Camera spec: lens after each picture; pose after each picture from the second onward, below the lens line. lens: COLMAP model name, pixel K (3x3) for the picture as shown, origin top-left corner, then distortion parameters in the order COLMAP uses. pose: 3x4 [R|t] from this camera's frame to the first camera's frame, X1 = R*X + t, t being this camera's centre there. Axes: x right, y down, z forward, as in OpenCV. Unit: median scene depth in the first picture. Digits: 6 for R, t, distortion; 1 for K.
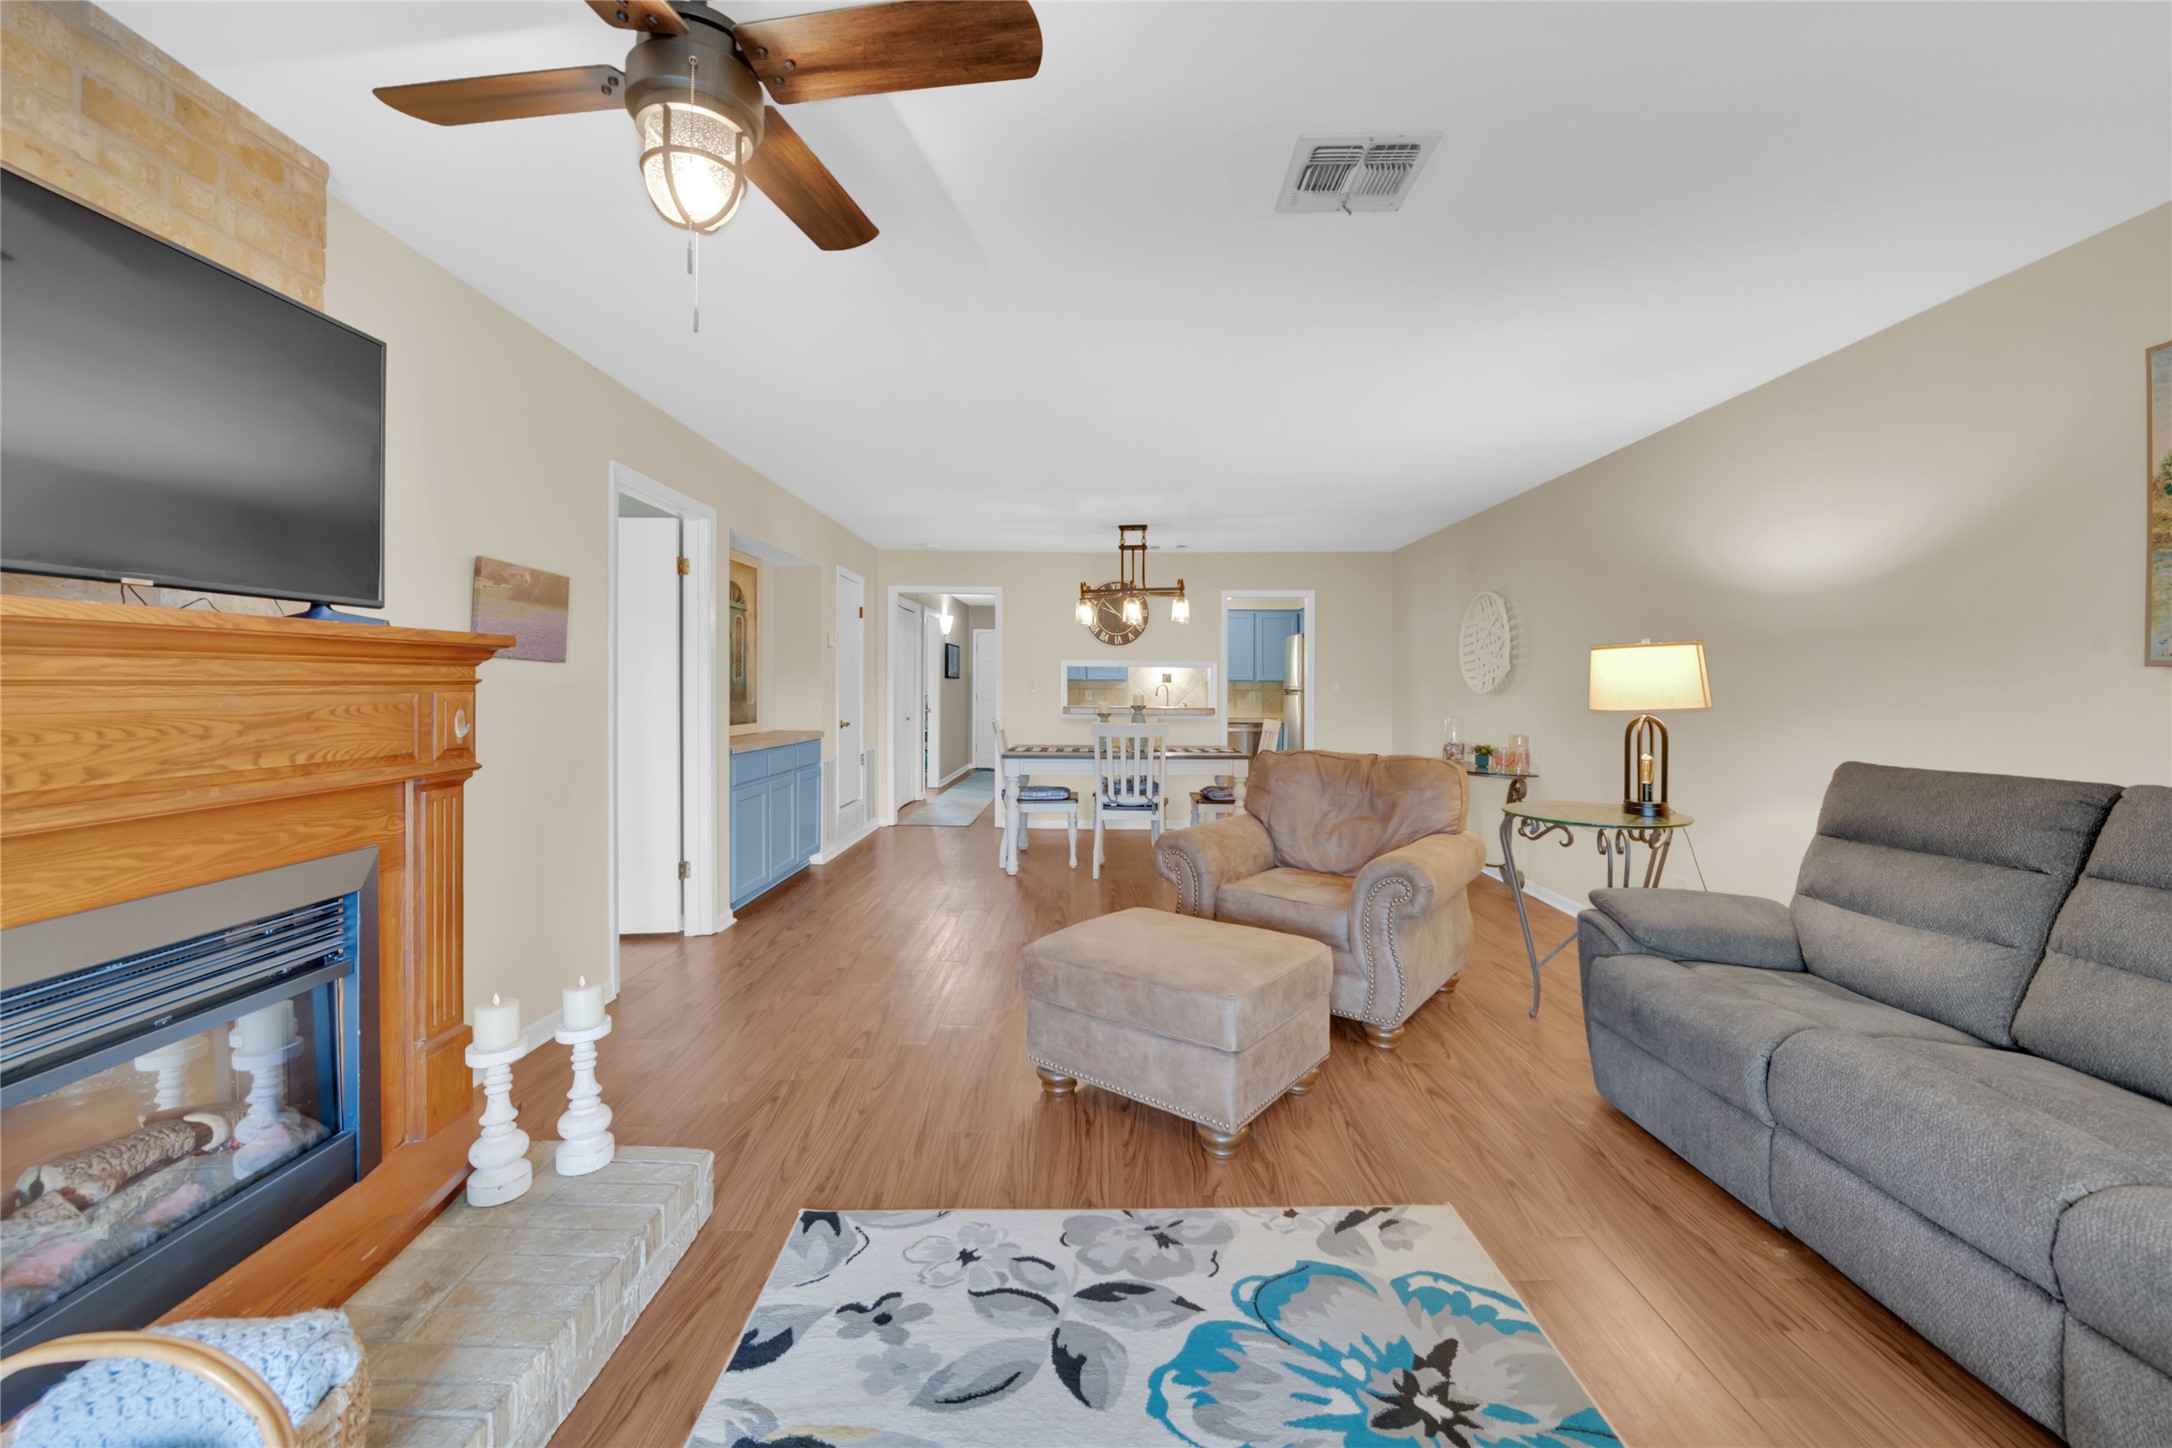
lens RADIAL K [[960.0, 0, 1099.5], [0, 960.0, 698.9], [0, 0, 1]] dist [-0.009348, -0.000419]
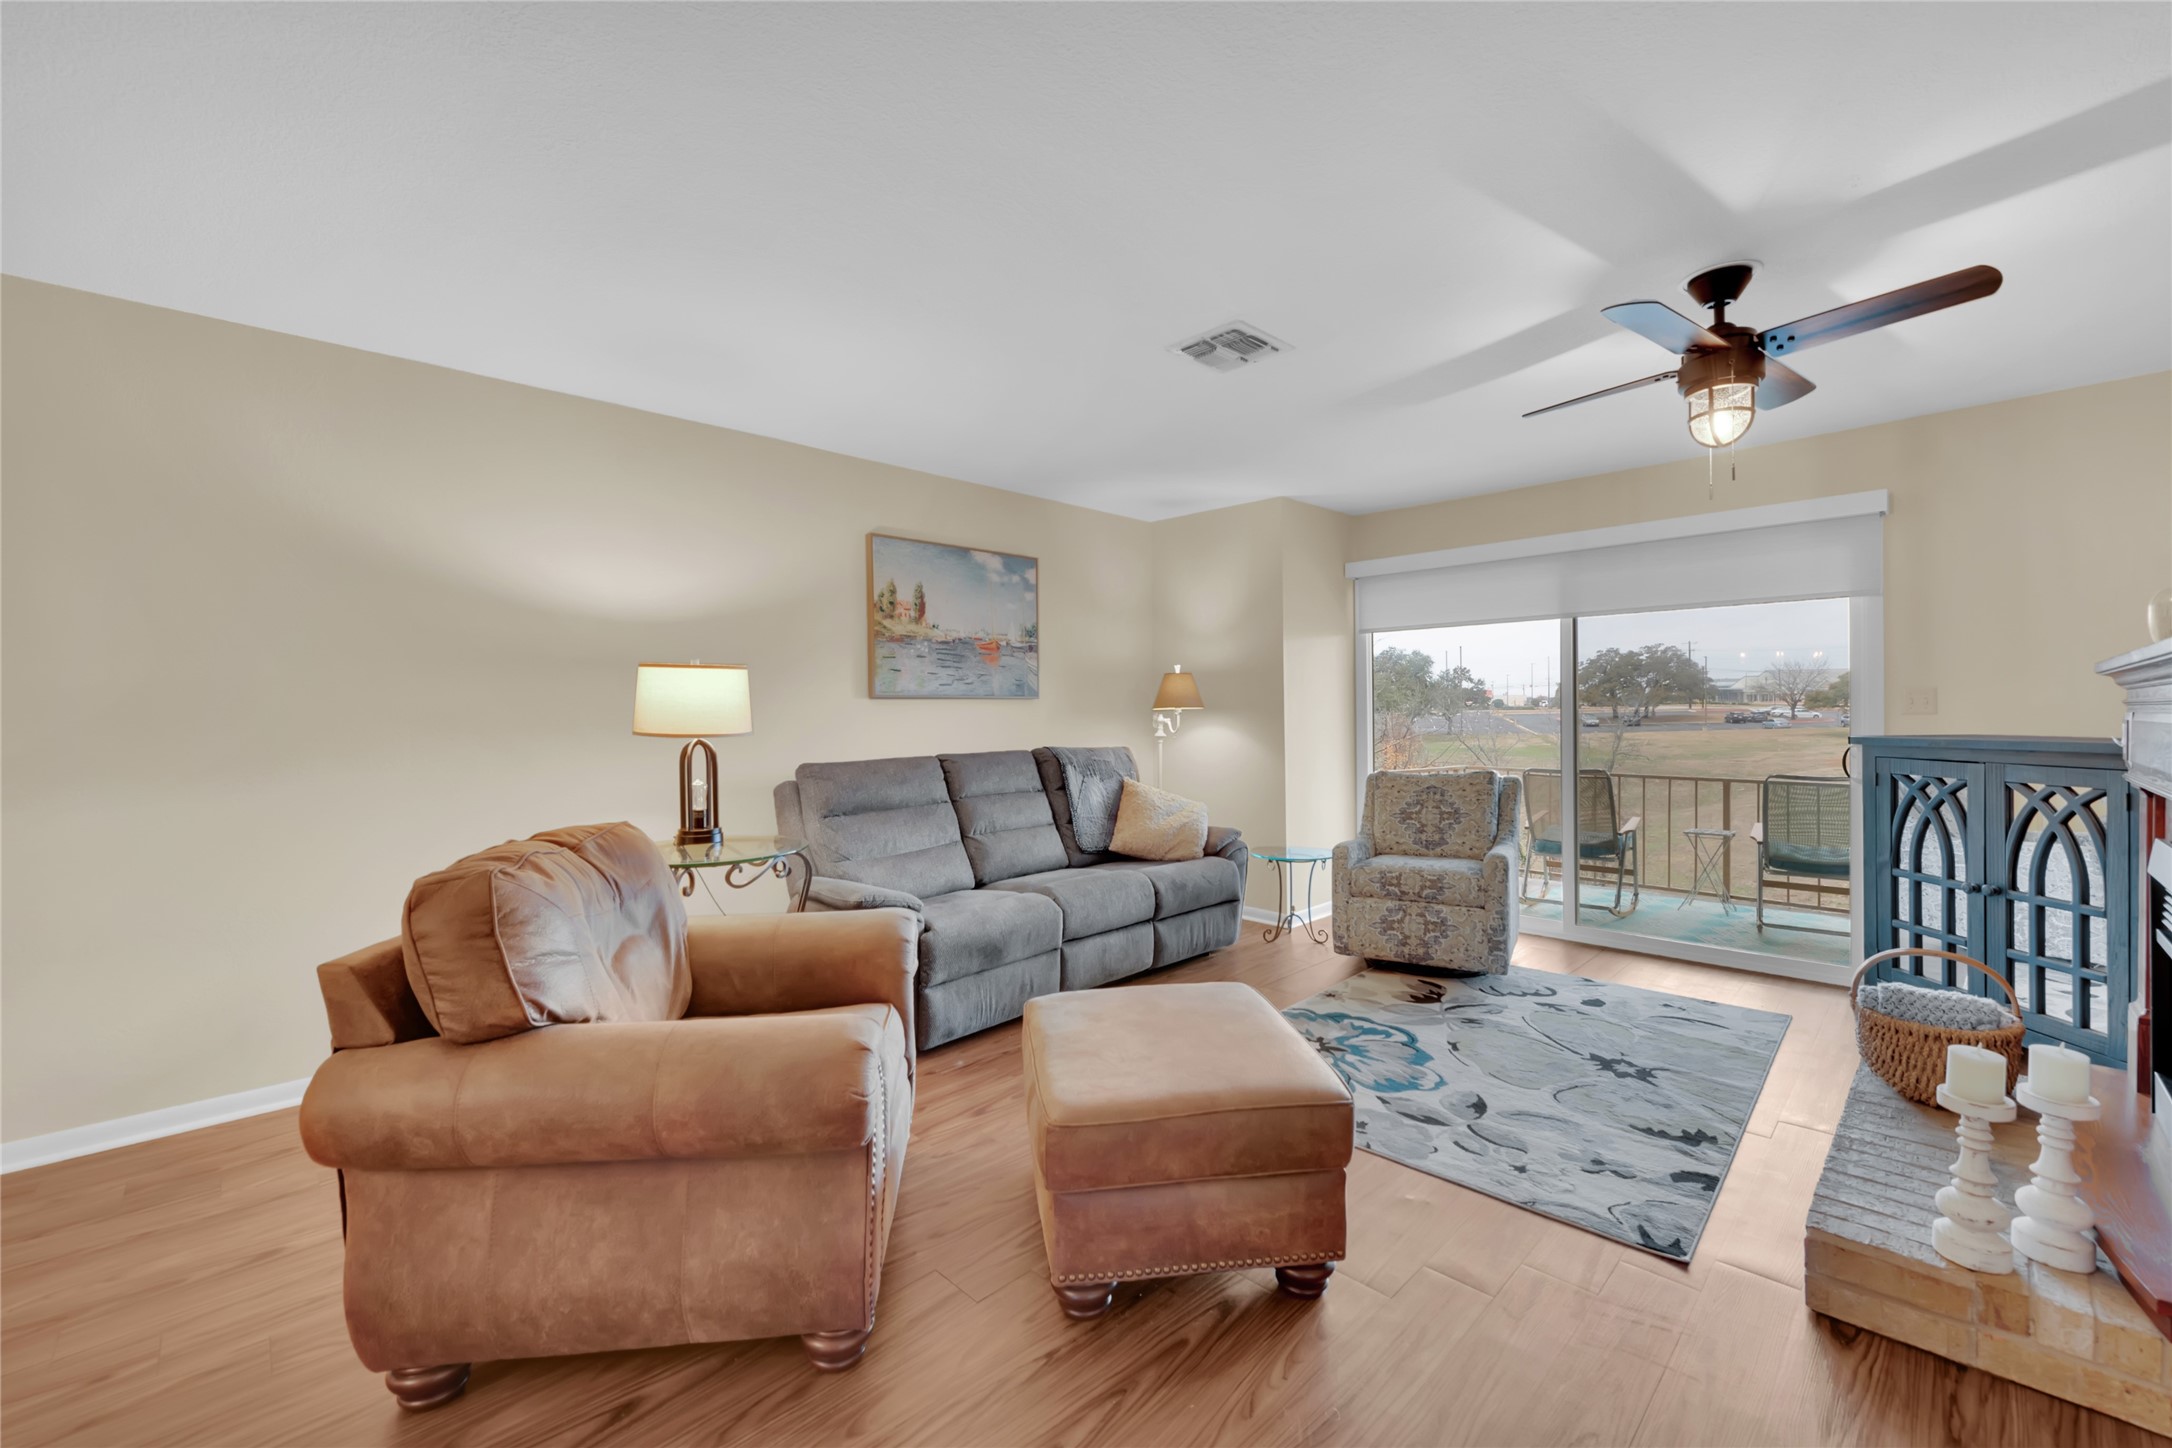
lens RADIAL K [[866.2, 0, 1091.2], [0, 866.2, 716.2], [0, 0, 1]] dist [-0.000691, 0.000011]
pose [[-0.711369, -0.004930, 0.702801, -0.547069], [0.009069, 0.999828, 0.016194, -0.031159], [-0.702760, 0.017893, -0.711202, 2.250867]]
